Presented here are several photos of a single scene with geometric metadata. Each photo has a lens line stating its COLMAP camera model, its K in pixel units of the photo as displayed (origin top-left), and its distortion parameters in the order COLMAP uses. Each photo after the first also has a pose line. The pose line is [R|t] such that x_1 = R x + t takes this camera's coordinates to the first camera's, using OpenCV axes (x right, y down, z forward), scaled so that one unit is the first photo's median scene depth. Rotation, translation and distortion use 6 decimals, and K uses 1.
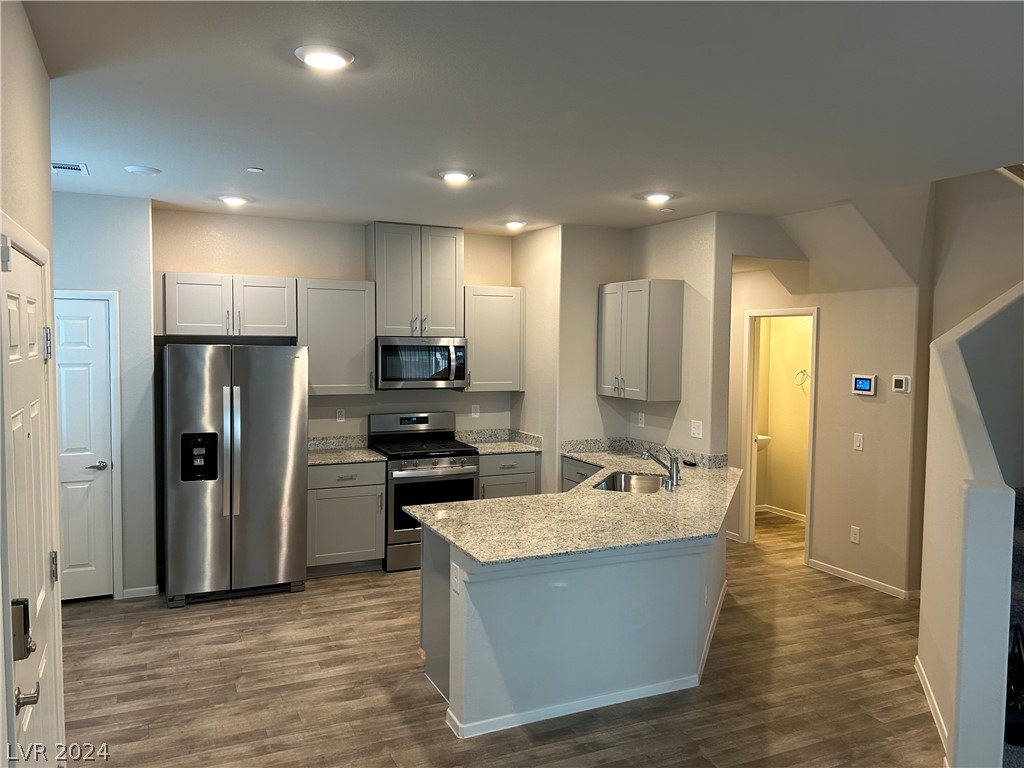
lens RADIAL K [[772.0, 0, 497.3], [0, 772.0, 382.6], [0, 0, 1]] dist [0.076919, -0.100989]
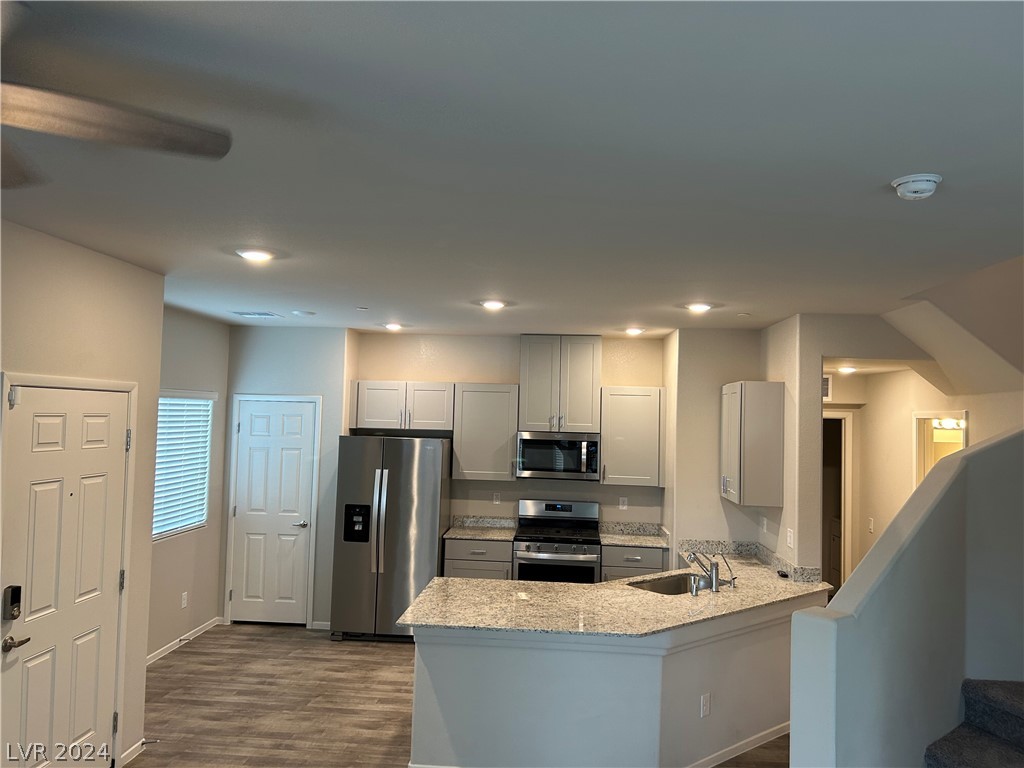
lens RADIAL K [[772.0, 0, 497.3], [0, 772.0, 382.6], [0, 0, 1]] dist [0.076919, -0.100989]
pose [[0.867979, -0.009290, -0.496513, 0.453441], [-0.045031, 0.994234, -0.097322, -0.021589], [0.494554, 0.106832, 0.862556, -0.020034]]
